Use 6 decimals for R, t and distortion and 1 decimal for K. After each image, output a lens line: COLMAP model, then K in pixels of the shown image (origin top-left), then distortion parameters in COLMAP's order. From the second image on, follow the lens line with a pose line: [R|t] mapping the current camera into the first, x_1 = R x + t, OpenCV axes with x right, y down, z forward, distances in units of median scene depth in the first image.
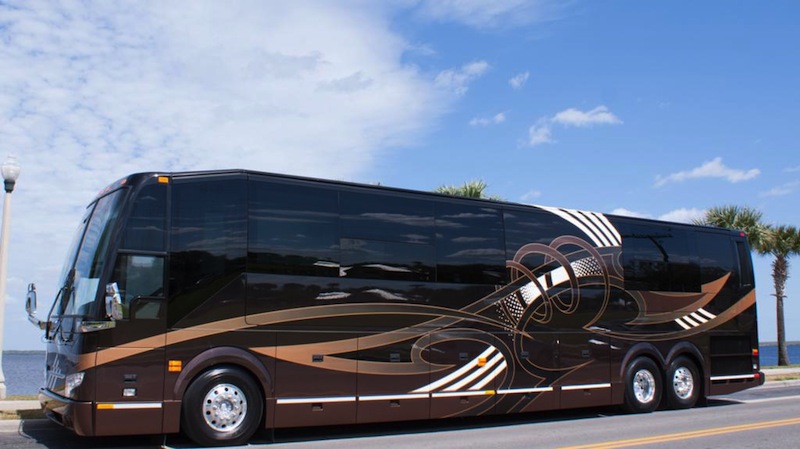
lens RADIAL K [[788.8, 0, 383.2], [0, 788.8, 206.4], [0, 0, 1]] dist [-0.162042, 0.169162]
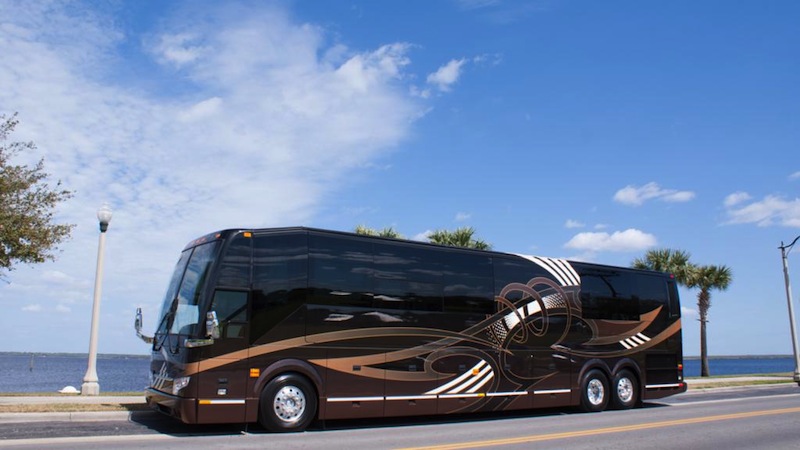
lens RADIAL K [[658.9, 0, 397.8], [0, 658.9, 225.1], [0, 0, 1]] dist [-0.149039, 0.131313]
pose [[0.999420, 0.020251, 0.027391, -0.041486], [-0.019725, 0.999619, -0.019330, -0.027292], [-0.027772, 0.018779, 0.999438, -0.114890]]
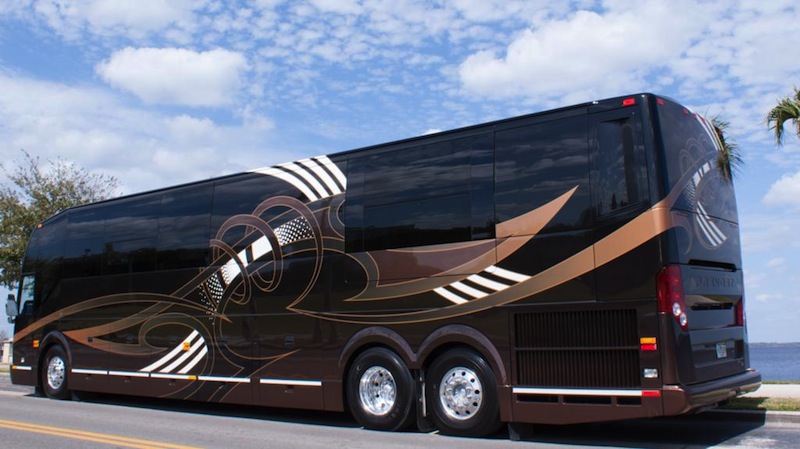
lens RADIAL K [[801.3, 0, 452.0], [0, 801.3, 222.5], [0, 0, 1]] dist [-0.110288, 0.037192]
pose [[0.366044, -0.132875, -0.921062, 1.164149], [0.168996, 0.982788, -0.074618, 0.171431], [0.915124, -0.128342, 0.382199, 0.919227]]
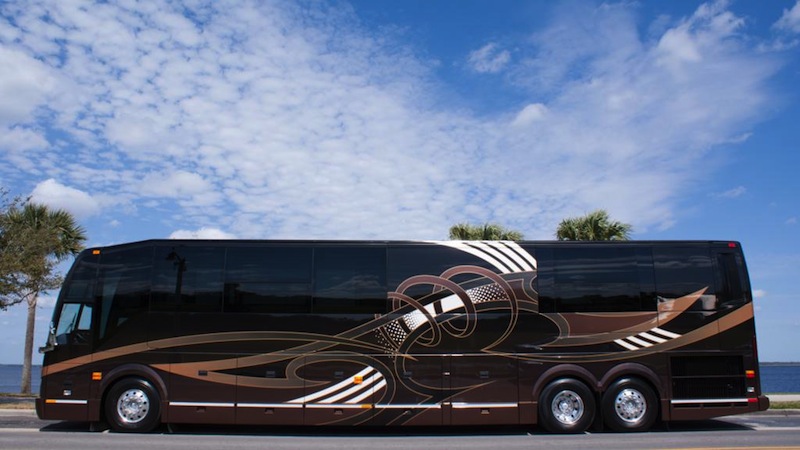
lens RADIAL K [[617.4, 0, 398.4], [0, 617.4, 222.9], [0, 0, 1]] dist [-0.143994, 0.123848]
pose [[0.857017, -0.099917, -0.505508, 0.649692], [0.086442, 0.994995, -0.050118, 0.014272], [0.507986, -0.000745, 0.861365, 0.229876]]
